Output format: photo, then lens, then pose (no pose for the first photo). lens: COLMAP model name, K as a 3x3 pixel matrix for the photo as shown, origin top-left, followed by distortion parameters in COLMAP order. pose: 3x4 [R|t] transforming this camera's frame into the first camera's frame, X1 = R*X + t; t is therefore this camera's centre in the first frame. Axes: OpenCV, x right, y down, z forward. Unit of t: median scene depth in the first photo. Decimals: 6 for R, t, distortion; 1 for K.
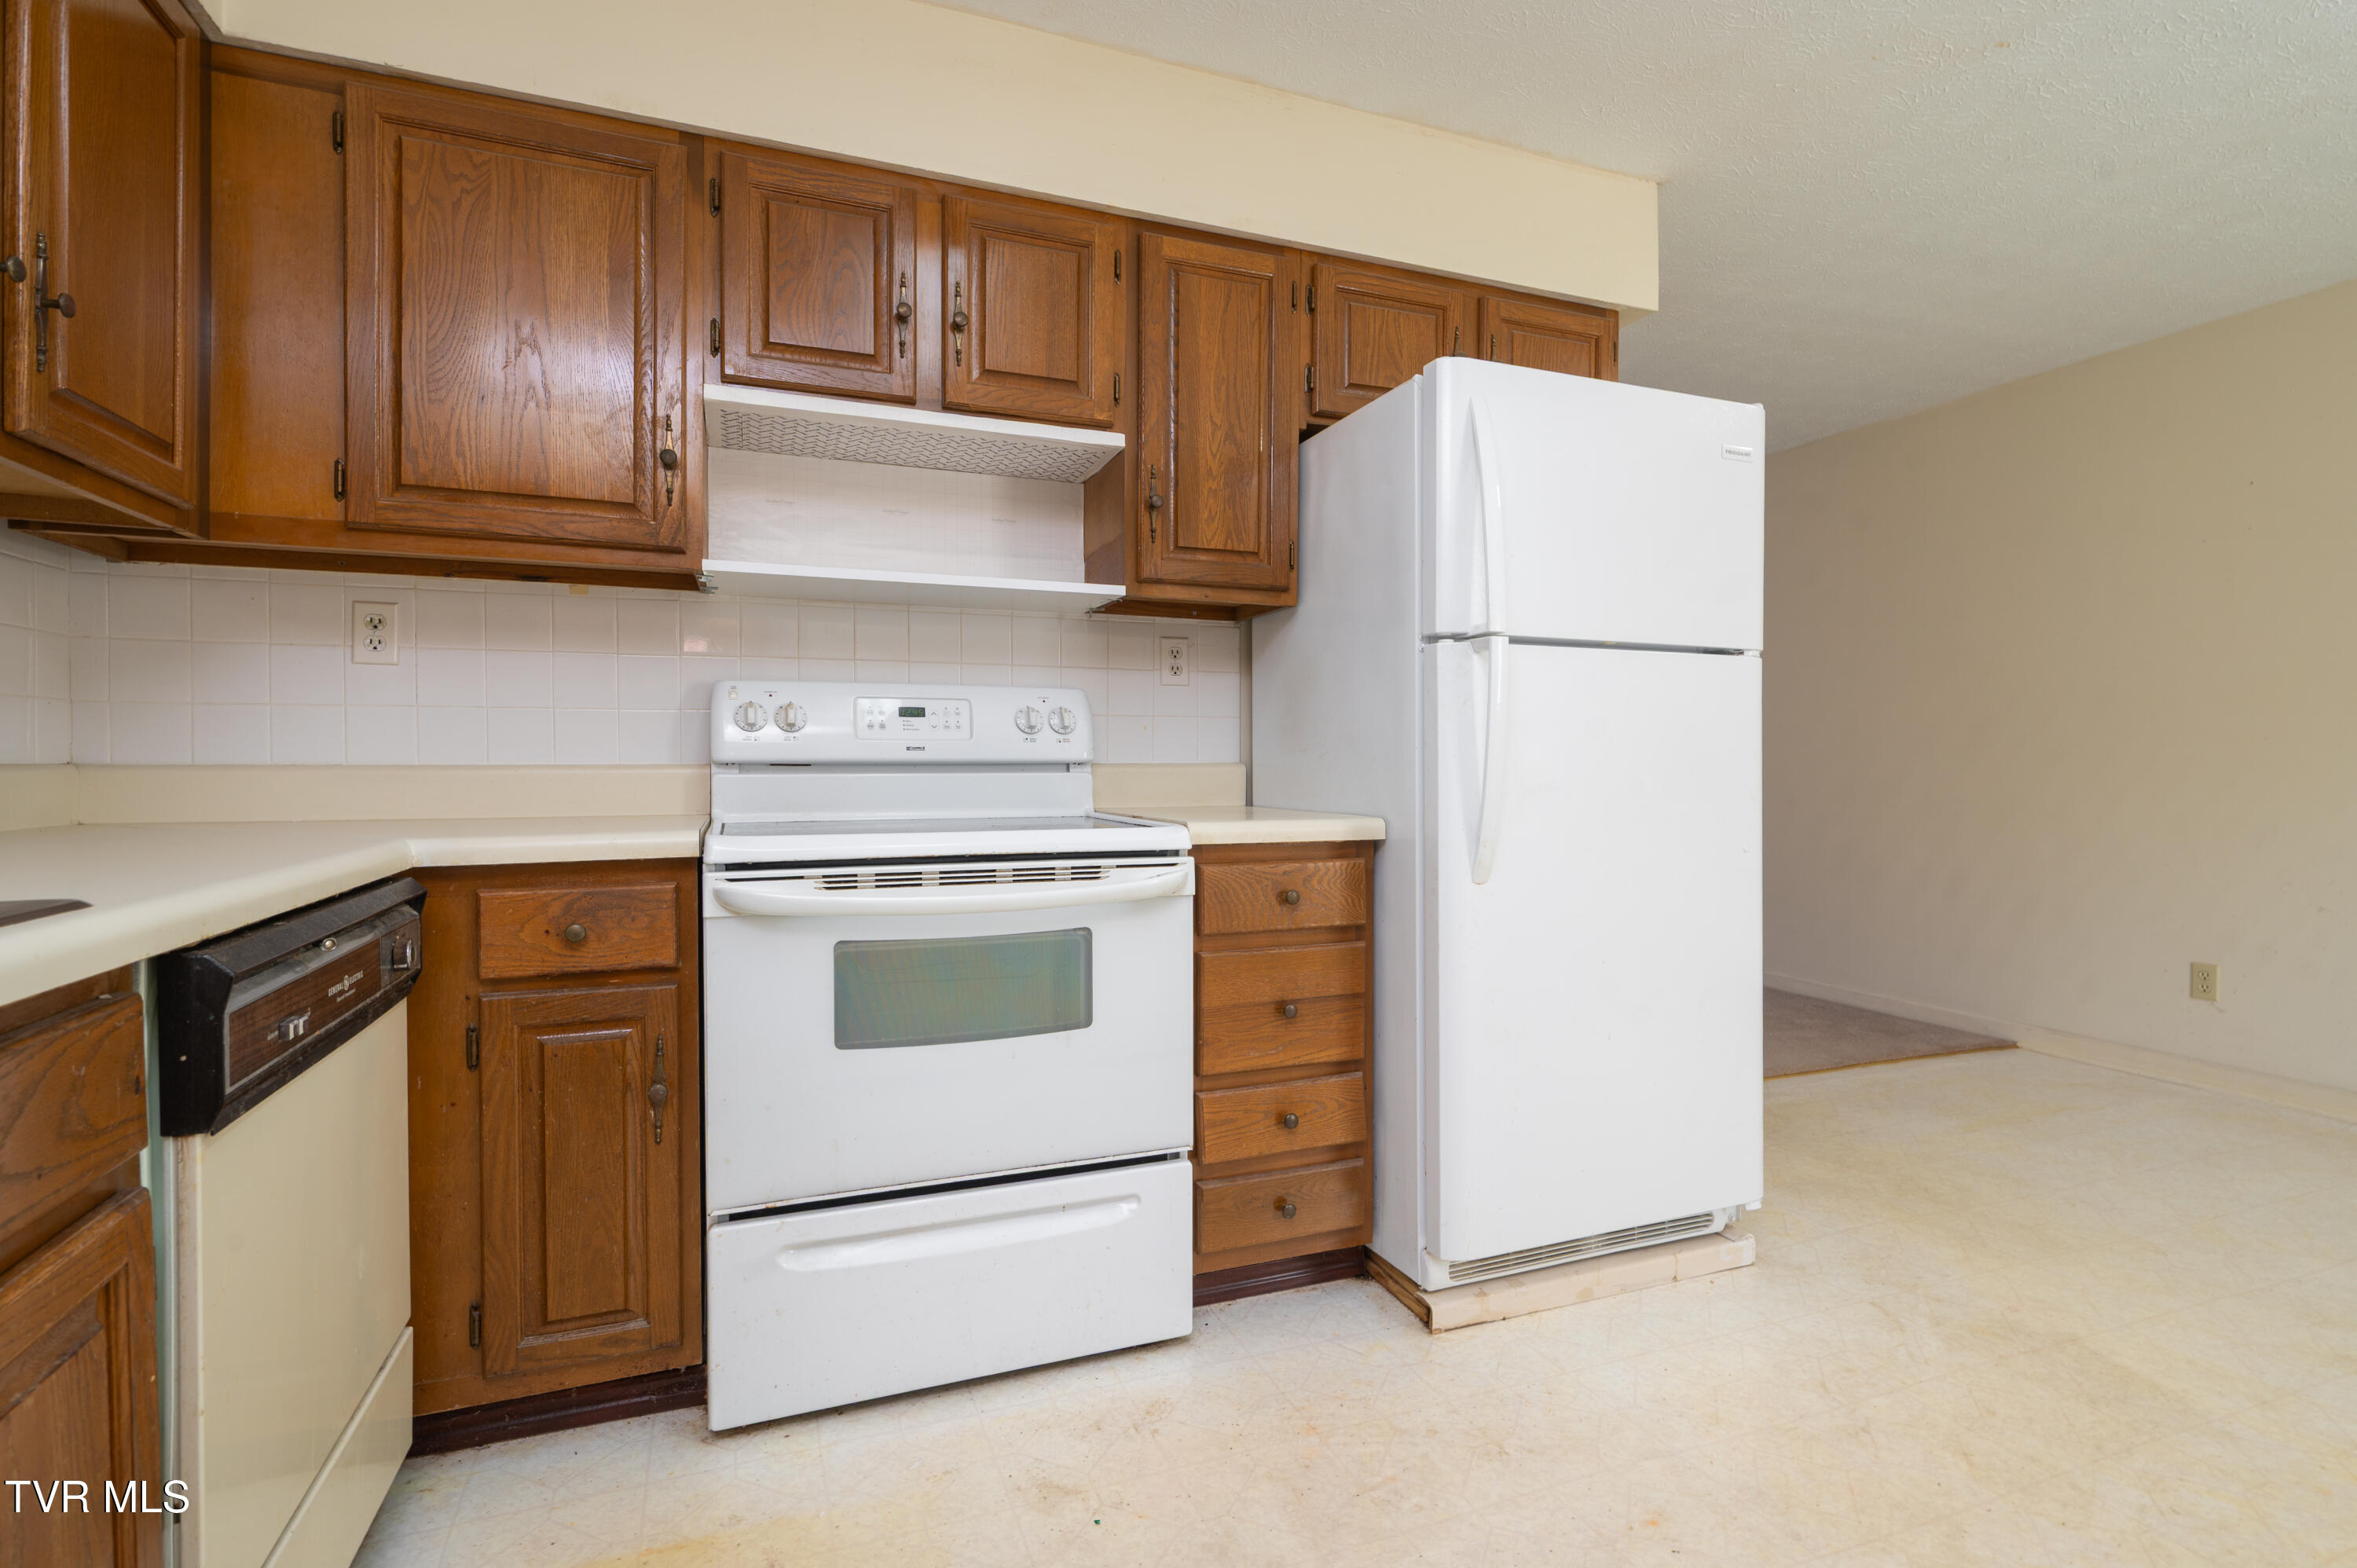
lens RADIAL K [[1098.1, 0, 1176.0], [0, 1098.1, 778.0], [0, 0, 1]] dist [0.003140, 0.000560]
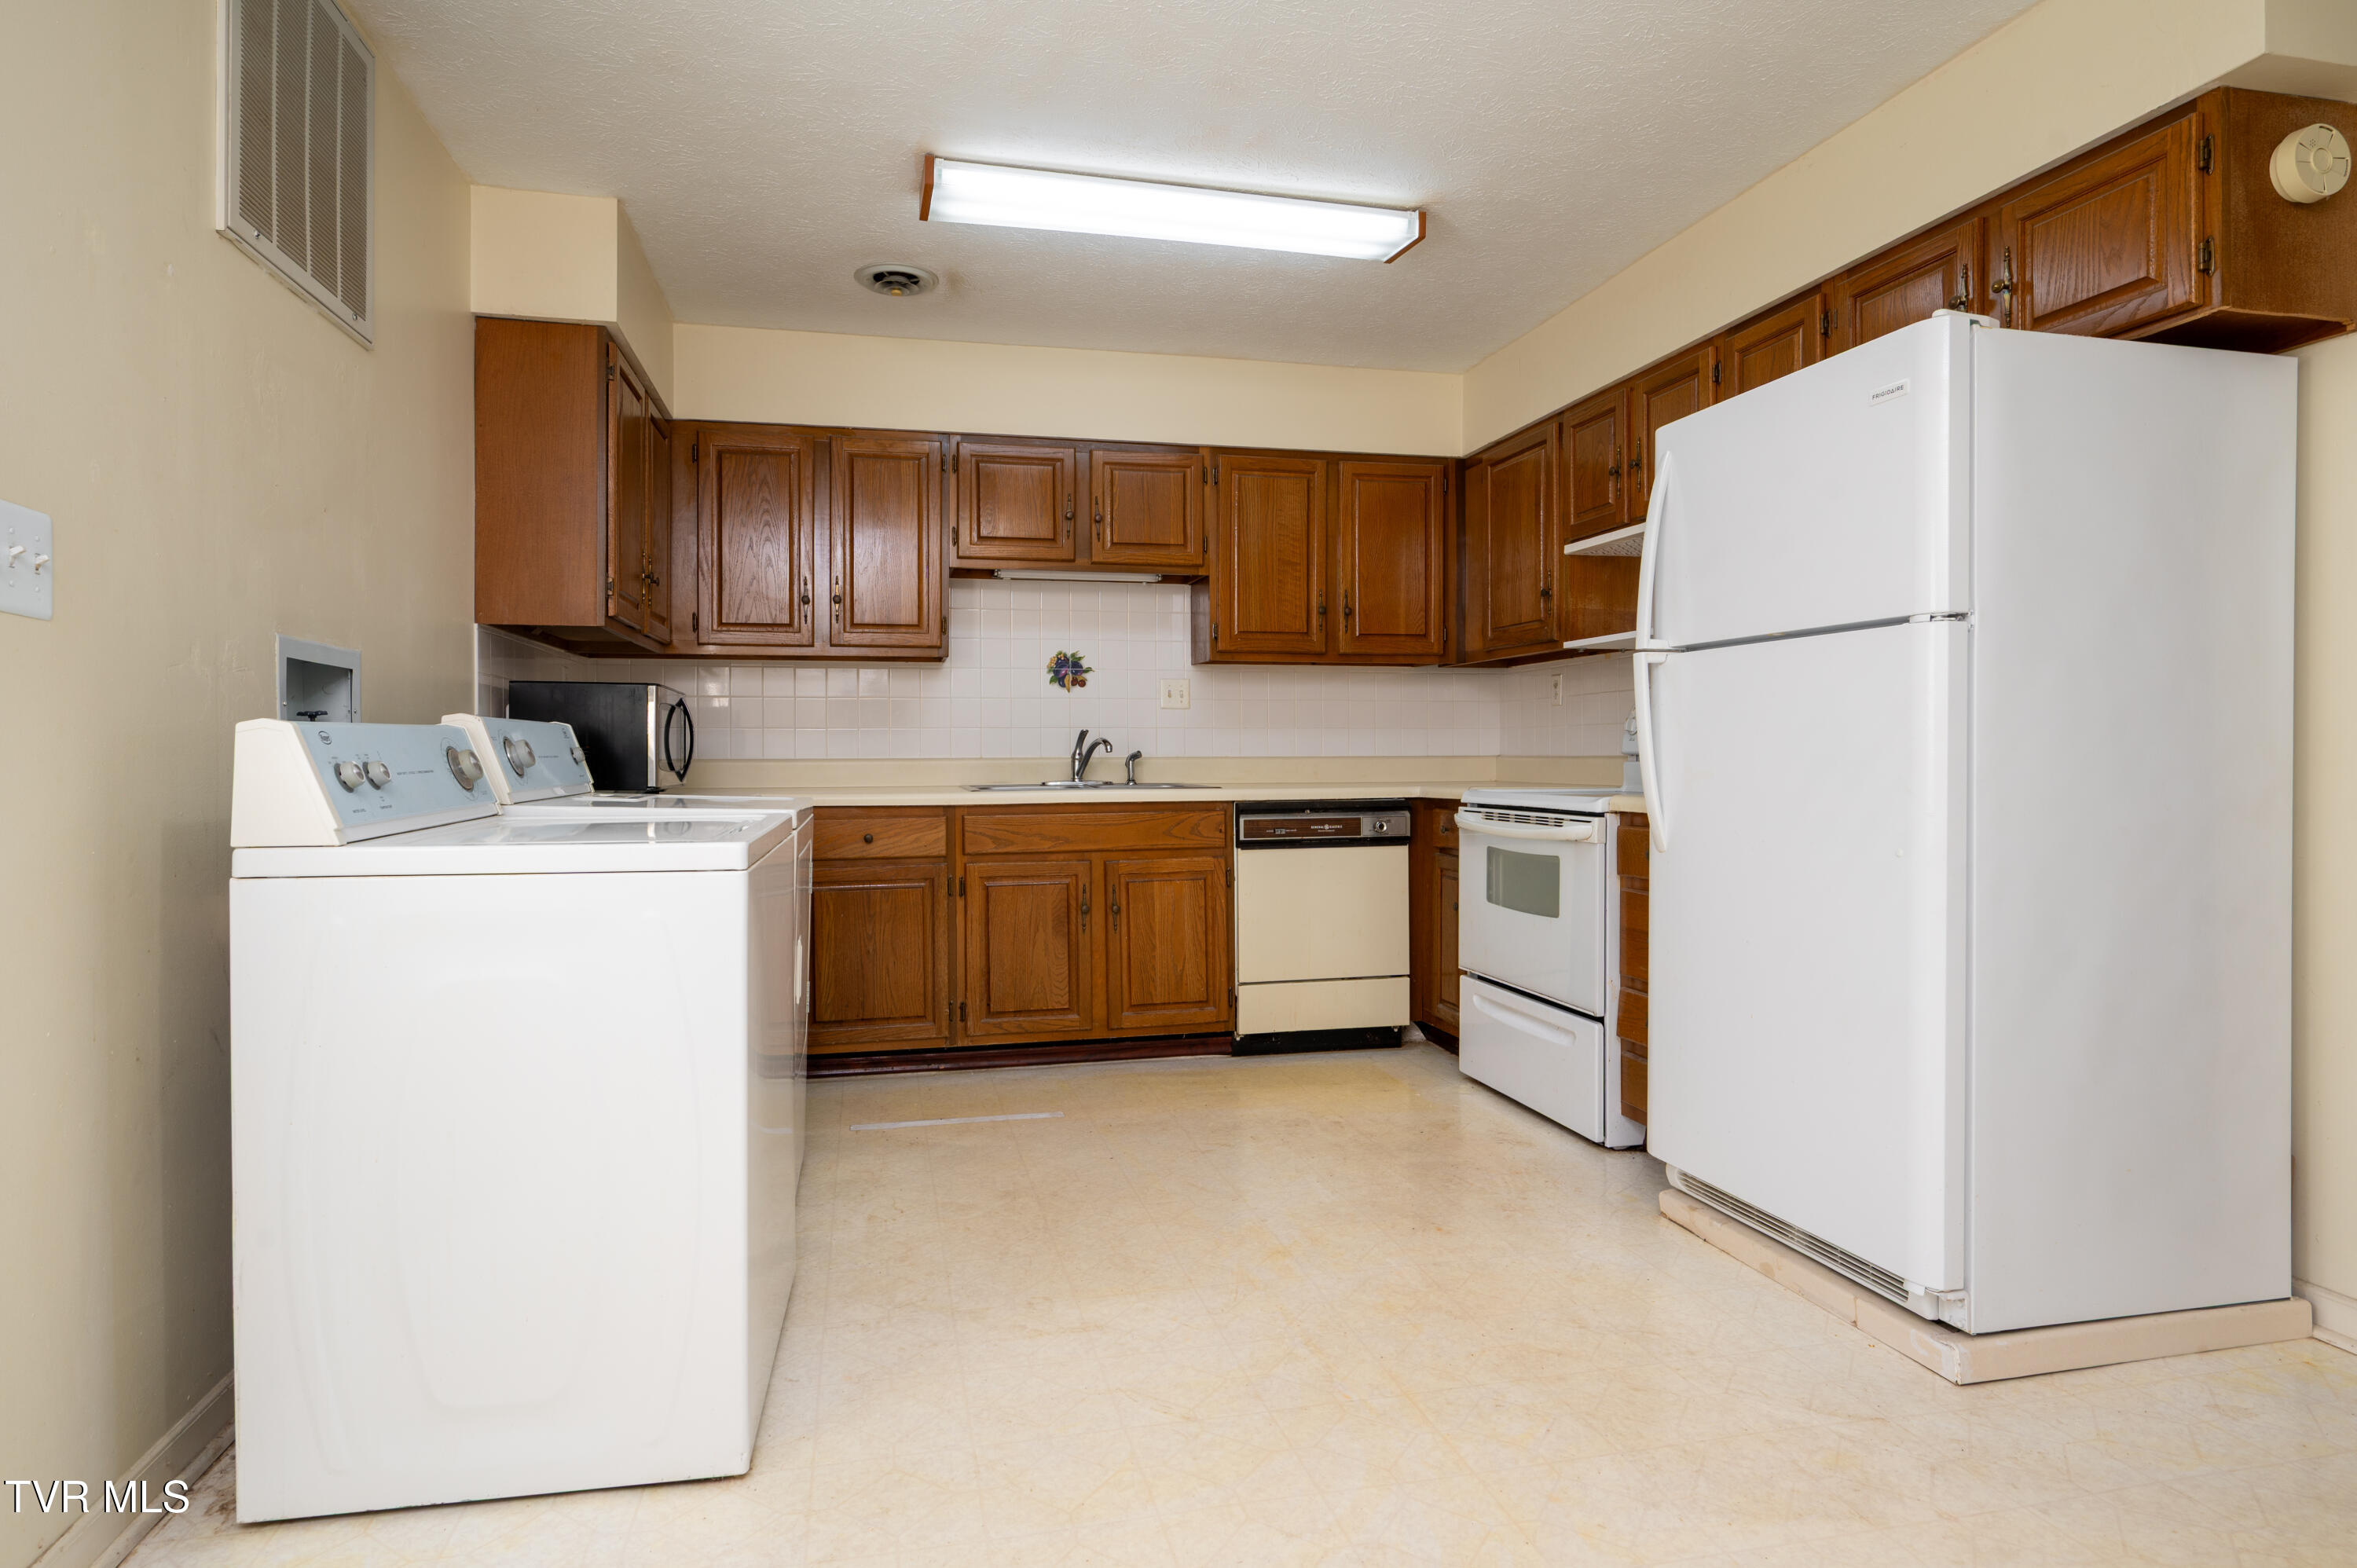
lens RADIAL K [[1254.0, 0, 1133.7], [0, 1254.0, 754.8], [0, 0, 1]] dist [-0.001854, 0.001127]
pose [[-0.157399, -0.002586, -0.987532, 1.824223], [-0.011550, 0.999933, -0.000778, -0.004238], [0.987468, 0.011284, -0.157418, 0.666661]]
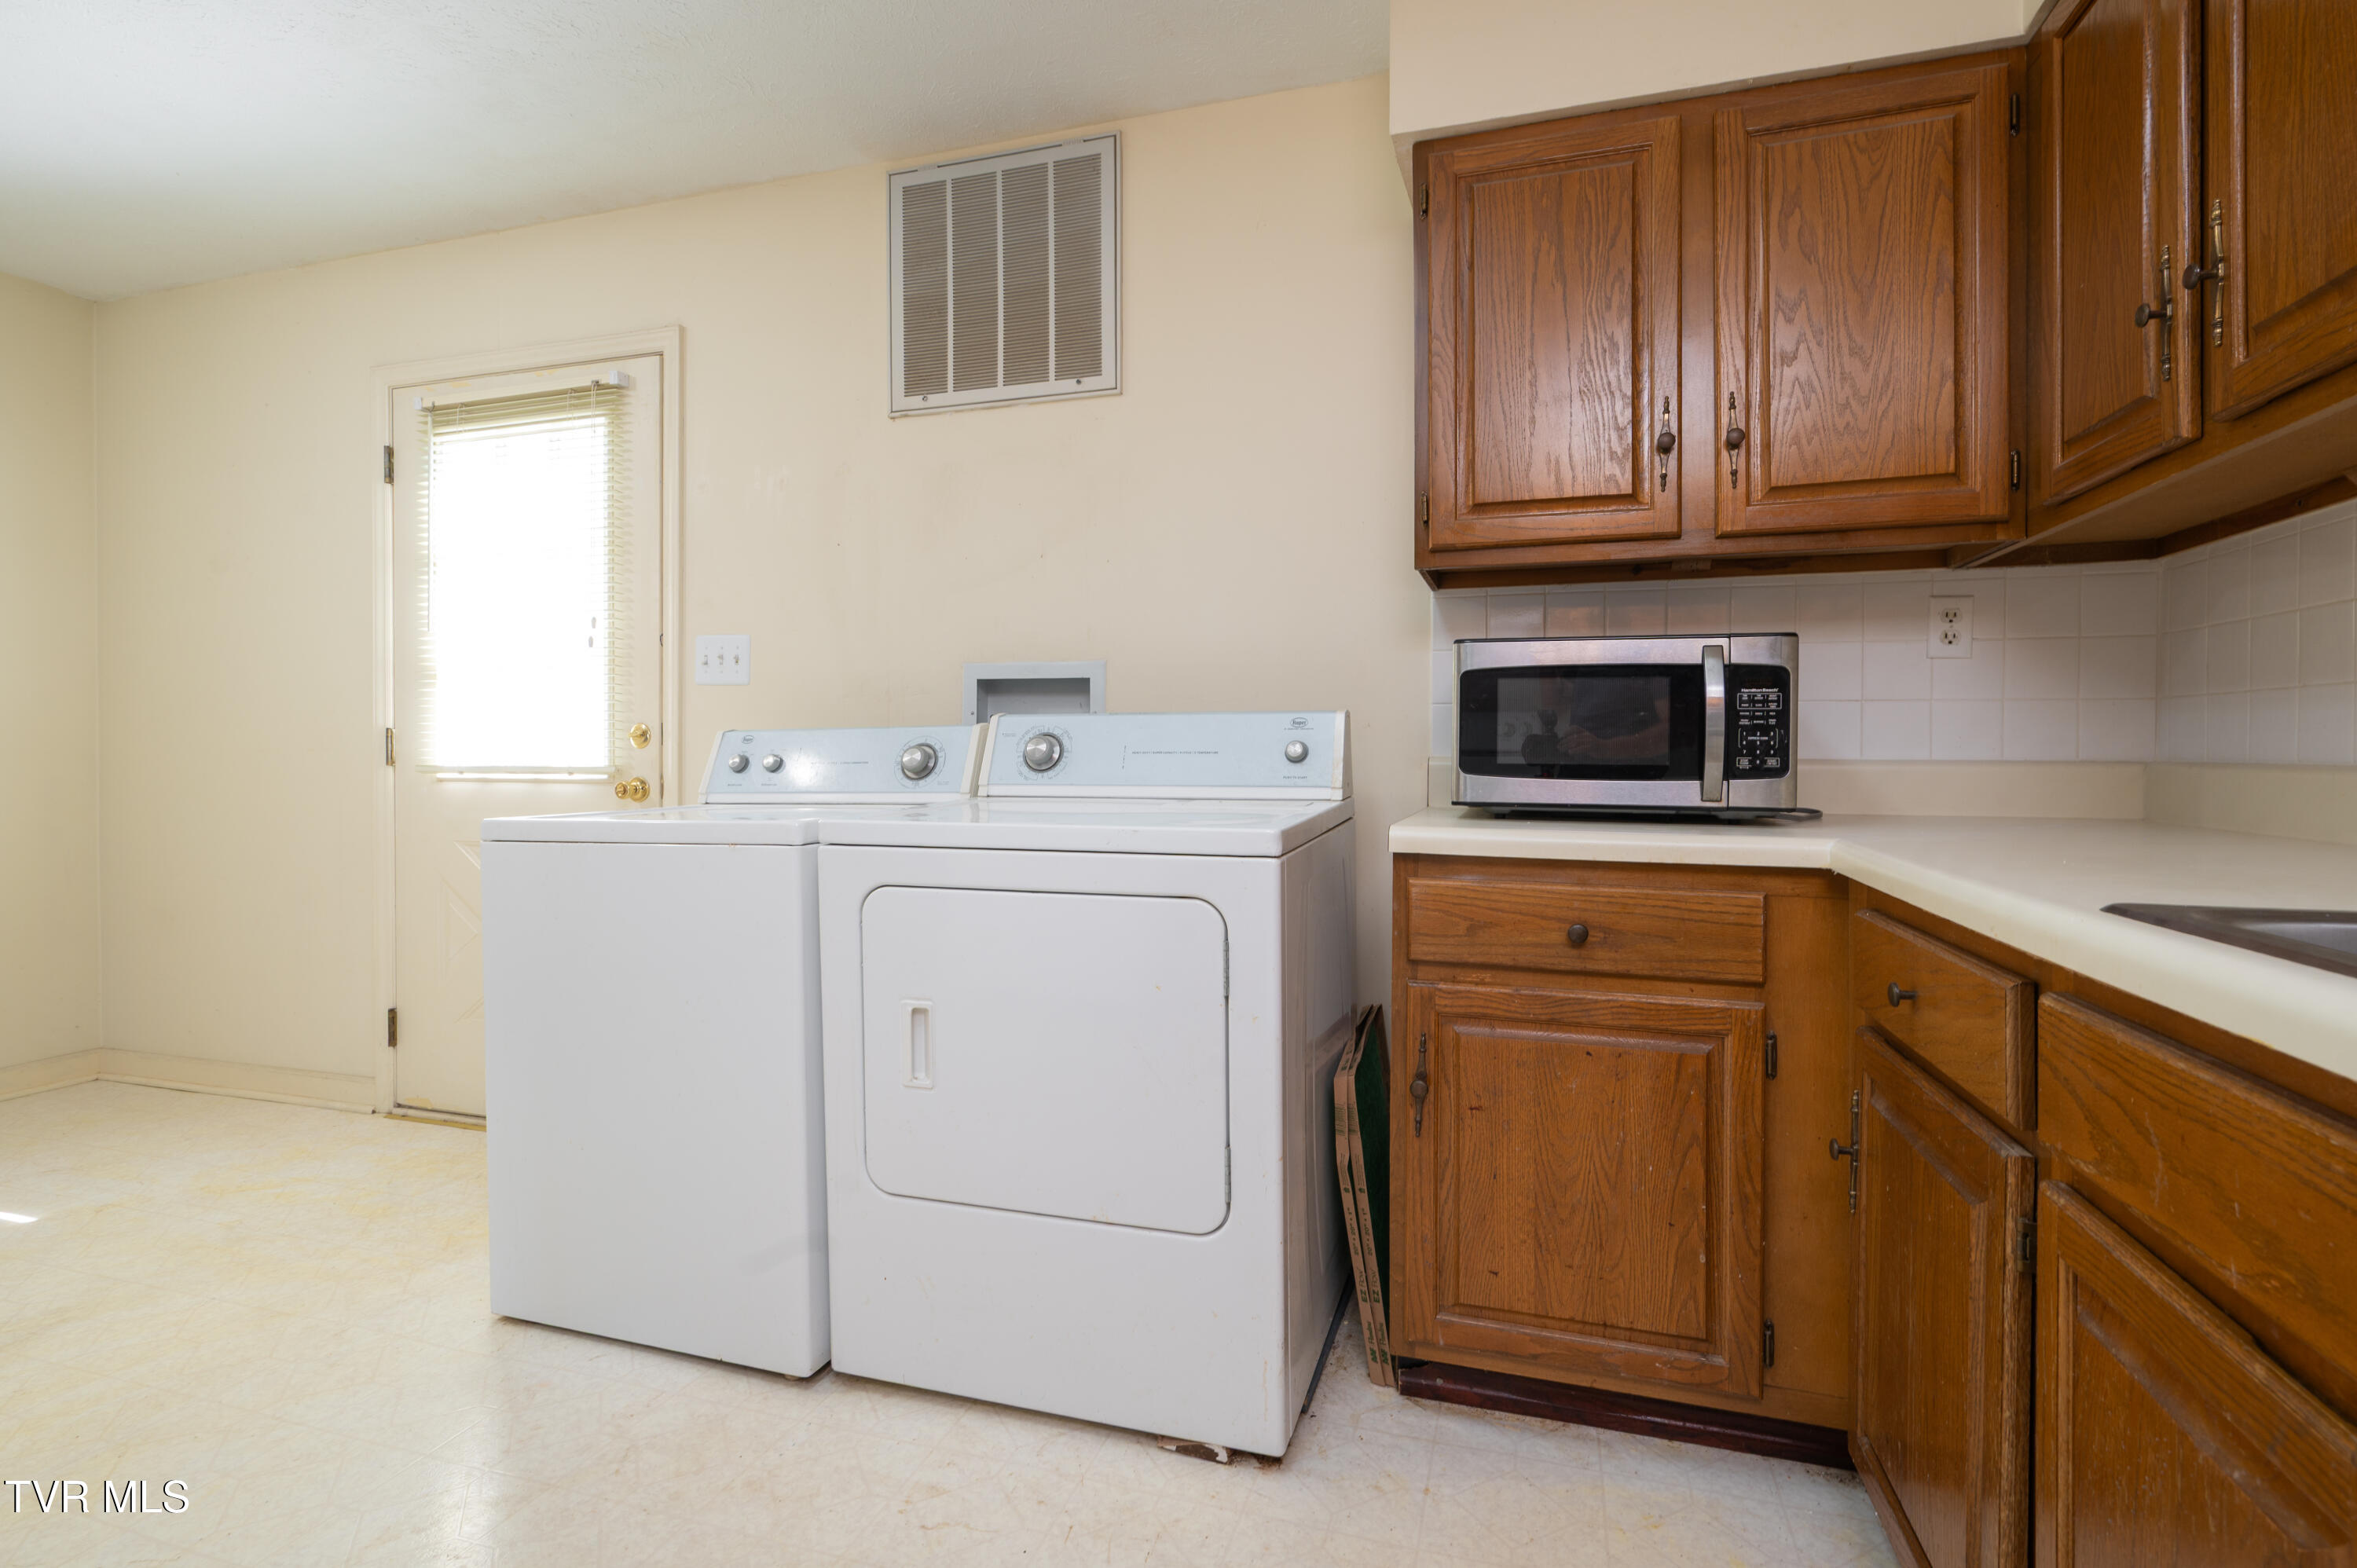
lens RADIAL K [[1105.0, 0, 1182.0], [0, 1105.0, 751.3], [0, 0, 1]] dist [0.001177, -0.000042]
pose [[-0.781969, -0.006343, 0.623285, -0.269787], [0.004297, 0.999870, 0.015567, -0.014425], [-0.623303, 0.014851, -0.781840, 0.653584]]
